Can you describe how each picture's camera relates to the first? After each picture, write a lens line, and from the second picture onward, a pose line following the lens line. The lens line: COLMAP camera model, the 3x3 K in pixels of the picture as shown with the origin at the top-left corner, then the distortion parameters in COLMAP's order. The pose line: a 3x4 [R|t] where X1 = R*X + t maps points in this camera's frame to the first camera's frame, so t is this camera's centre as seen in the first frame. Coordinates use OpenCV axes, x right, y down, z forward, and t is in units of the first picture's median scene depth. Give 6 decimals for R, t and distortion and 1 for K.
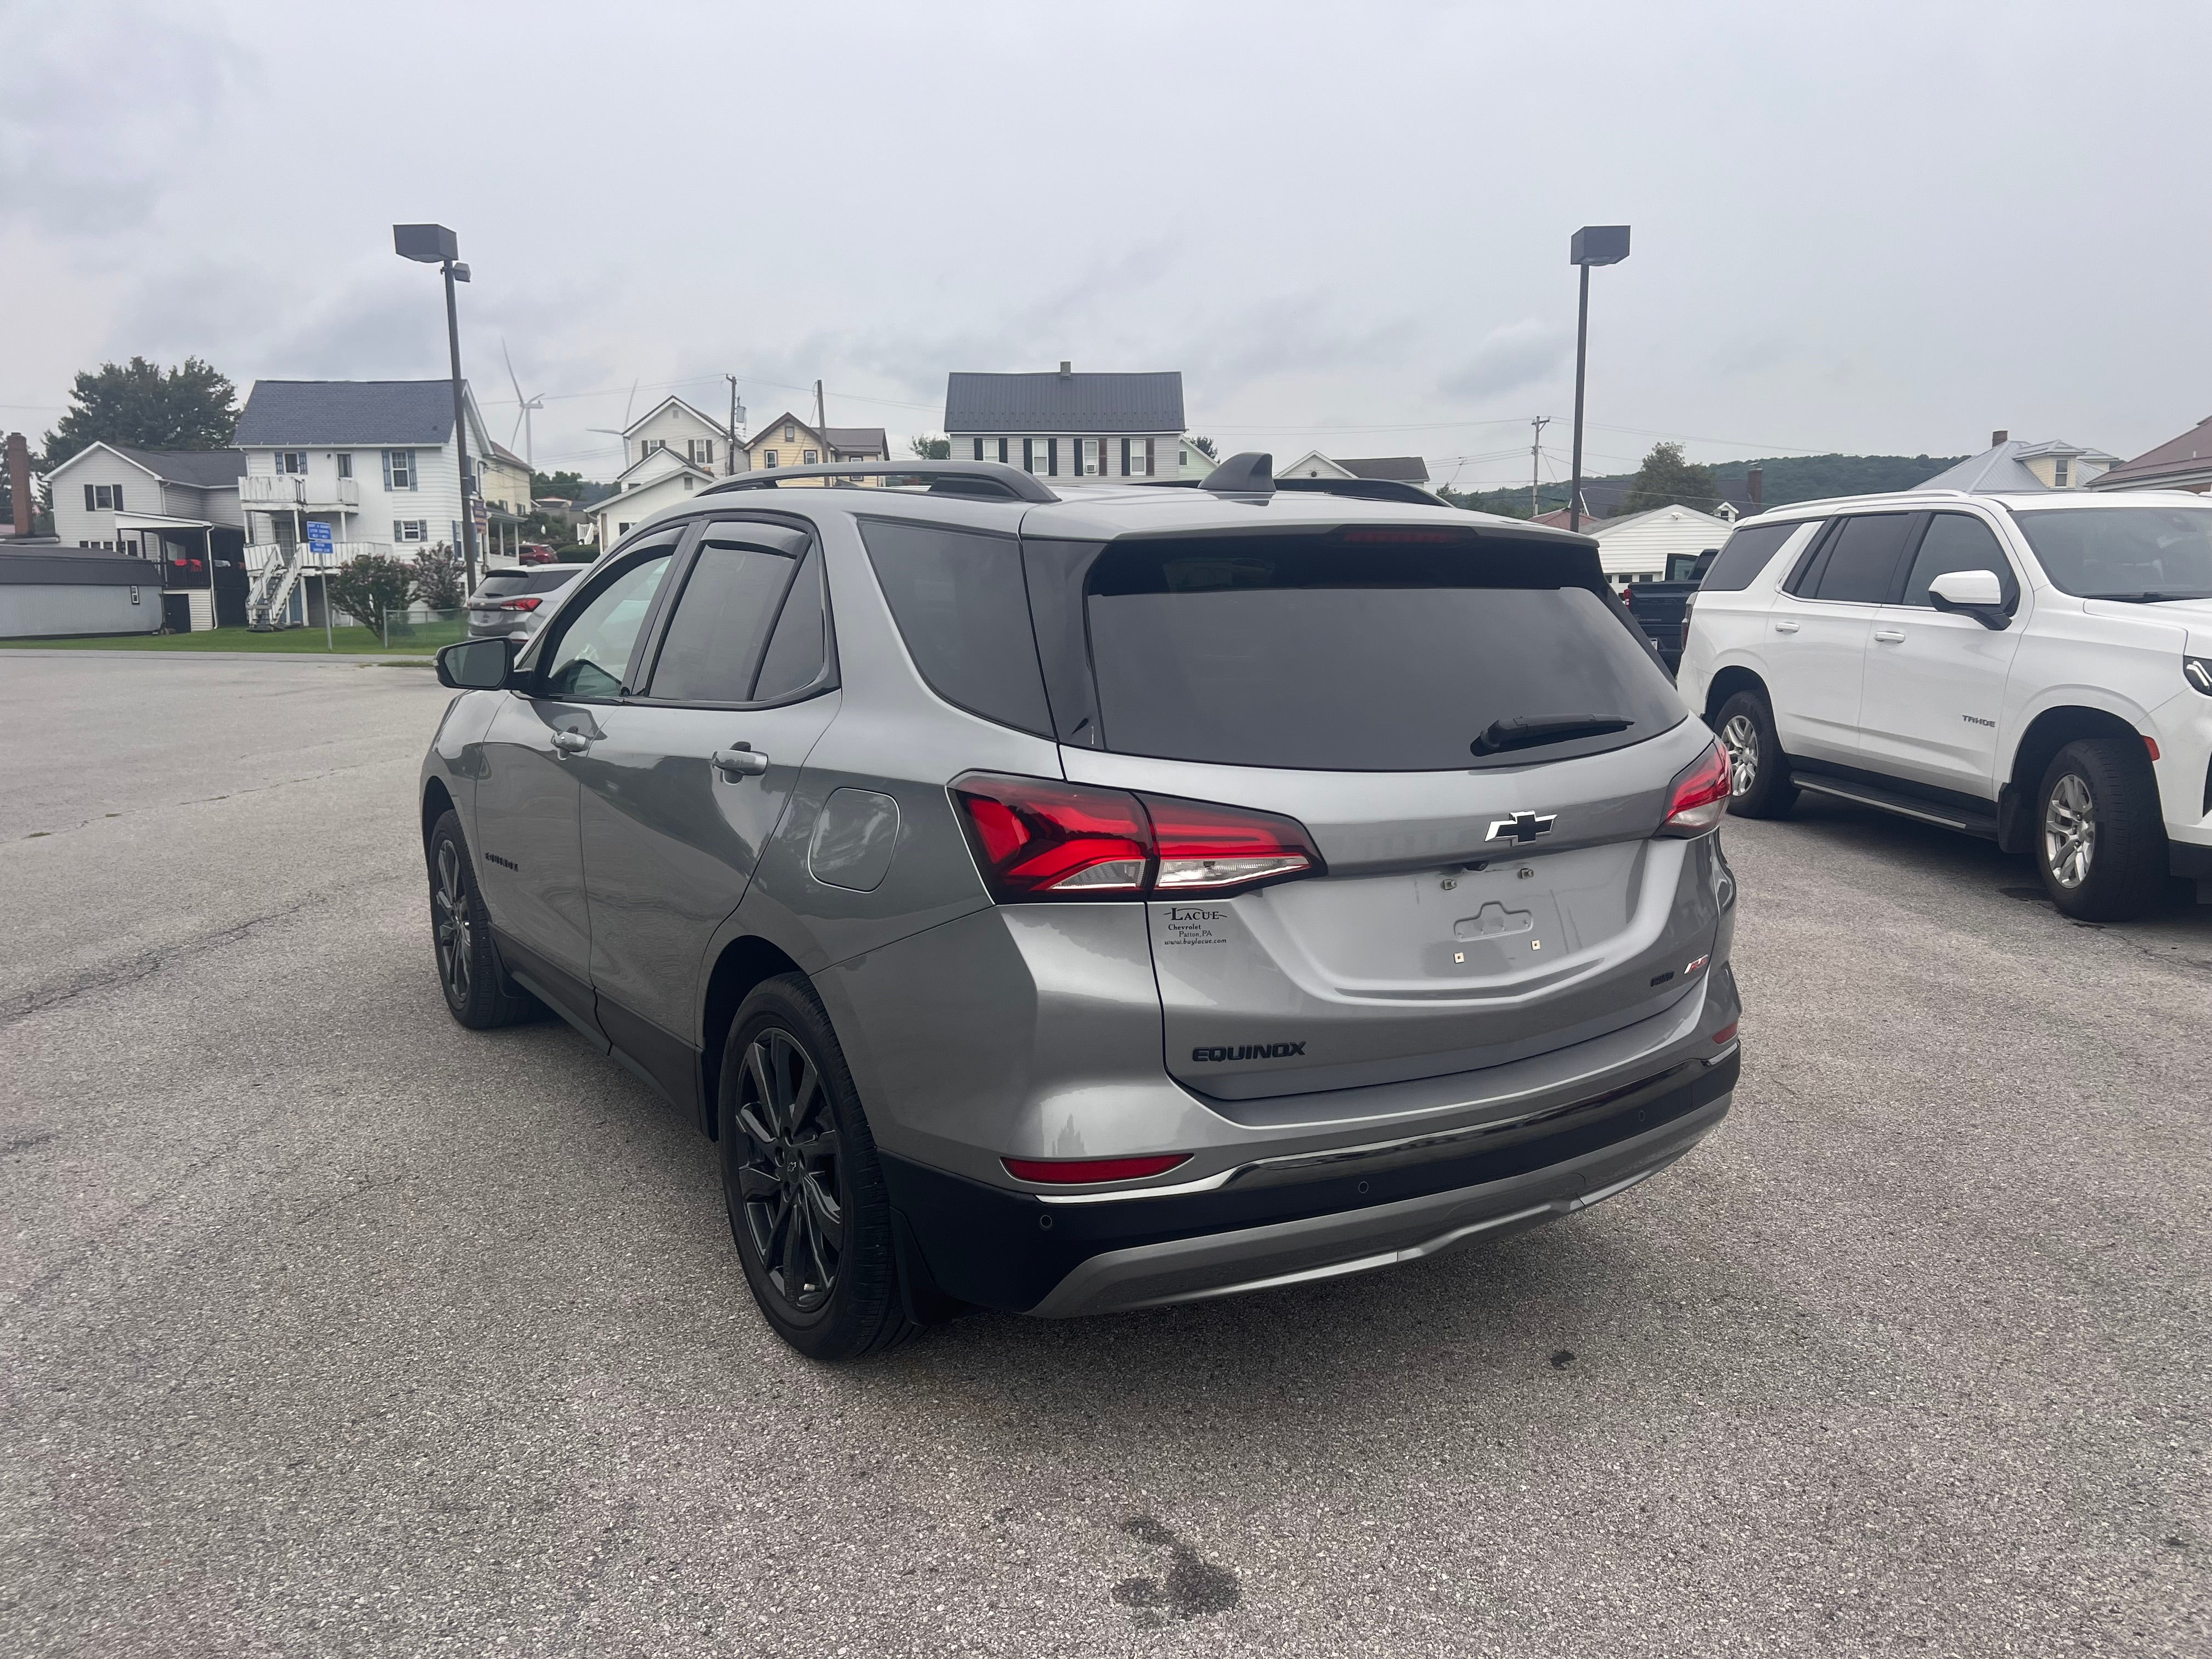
lens RADIAL K [[1666.9, 0, 1116.4], [0, 1666.9, 820.9], [0, 0, 1]] dist [0.061076, -0.064522]
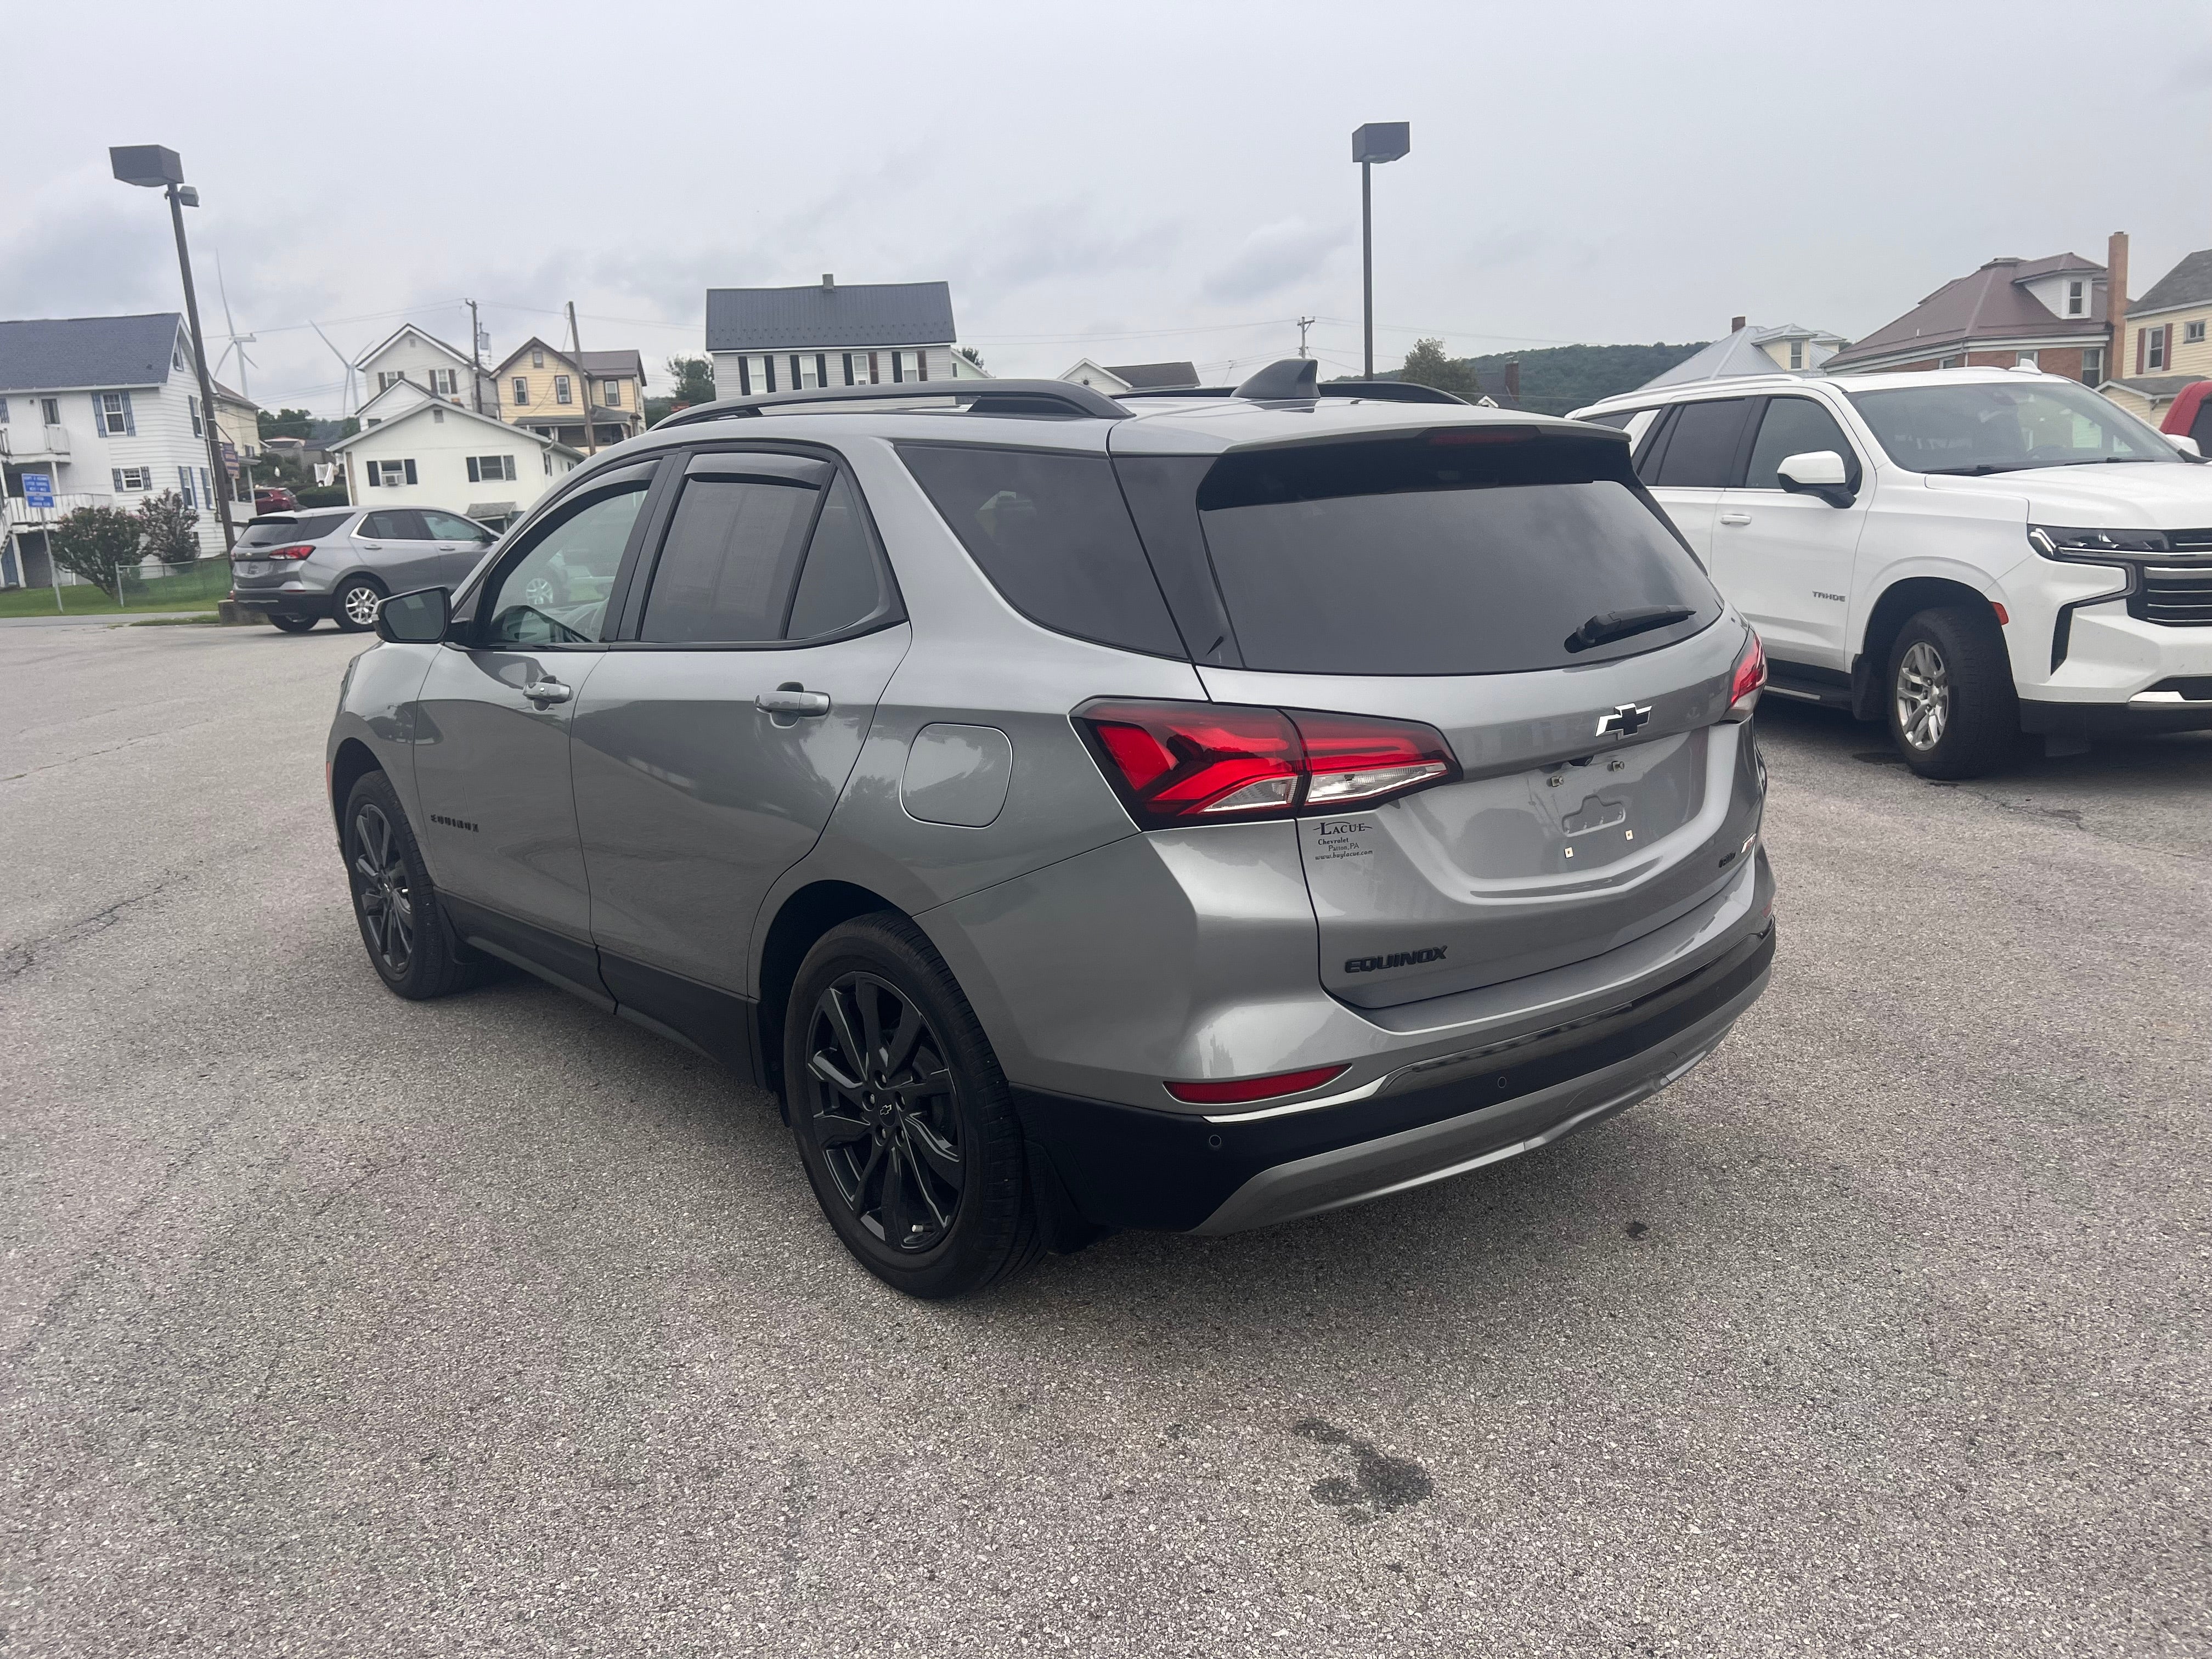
lens RADIAL K [[1669.0, 0, 1091.6], [0, 1669.0, 822.8], [0, 0, 1]] dist [0.056589, -0.059788]
pose [[0.991618, -0.066579, 0.110727, -0.165150], [0.060933, 0.996701, 0.053618, -0.007518], [-0.113931, -0.046421, 0.992404, 0.016694]]
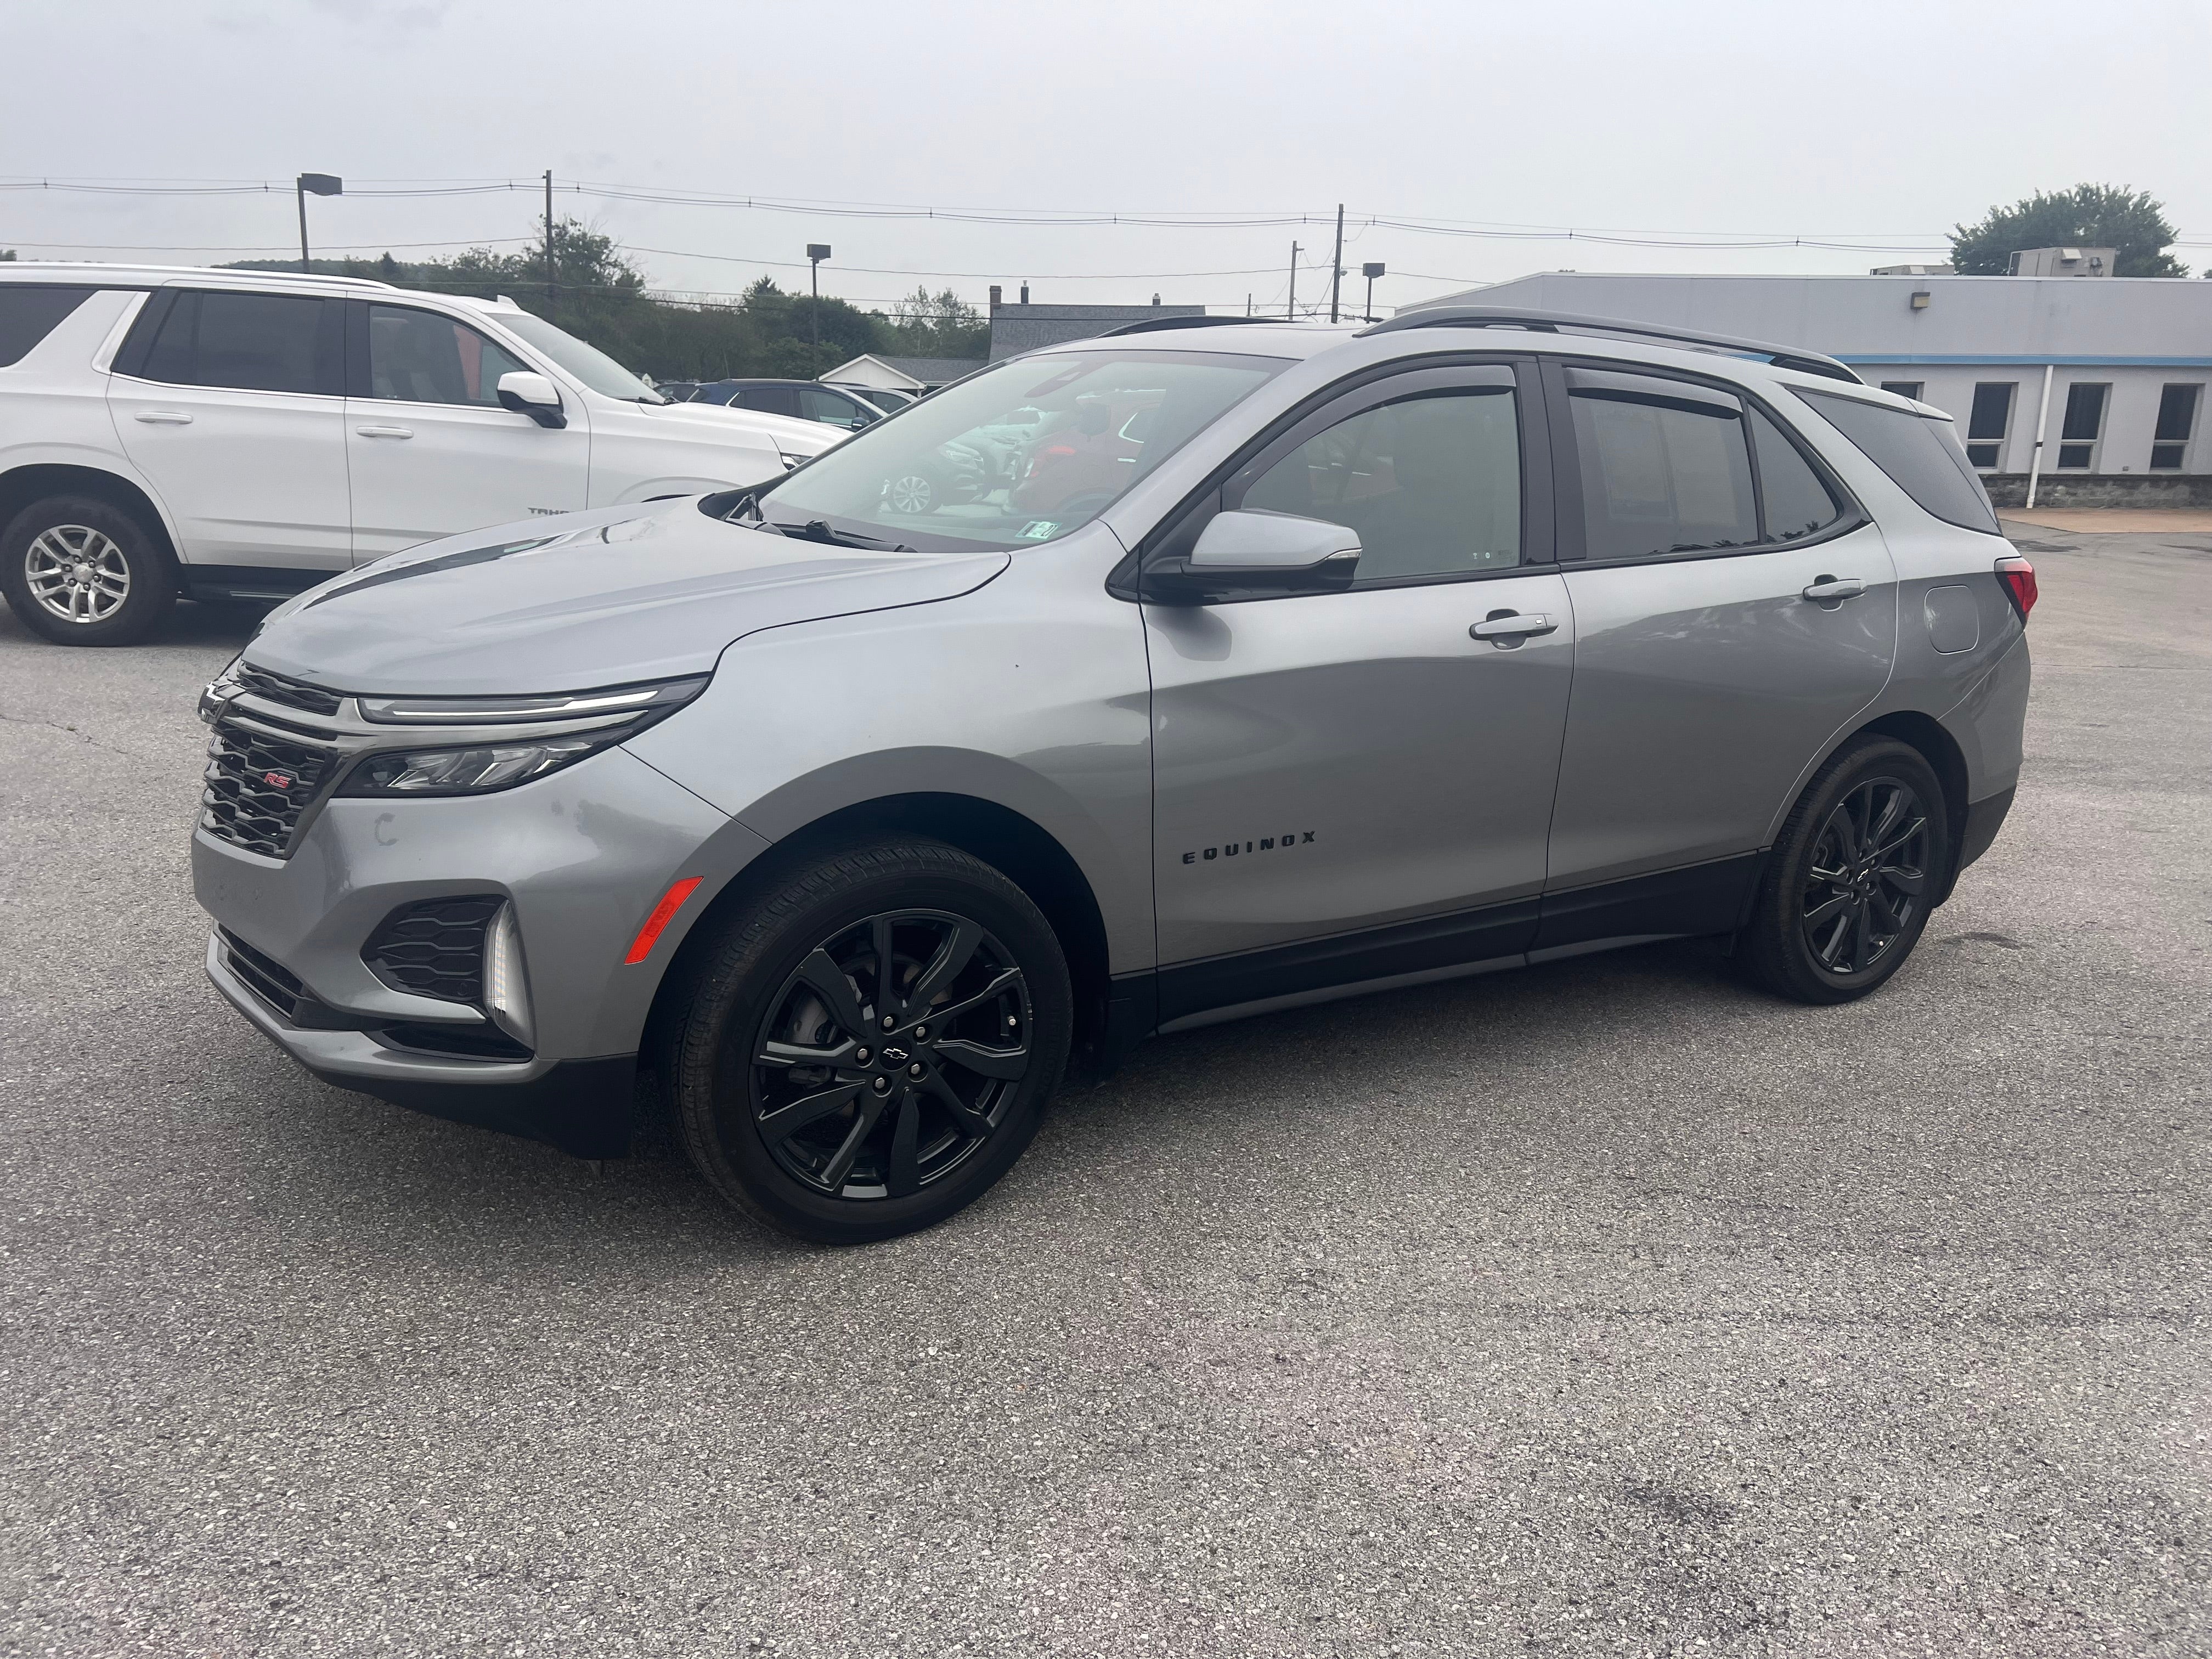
lens RADIAL K [[1669.0, 0, 1091.6], [0, 1669.0, 822.8], [0, 0, 1]] dist [0.056589, -0.059788]
pose [[0.022633, -0.243194, 0.969714, -1.467783], [0.100538, 0.965599, 0.239815, -0.221349], [-0.994676, 0.092066, 0.046305, 1.493740]]
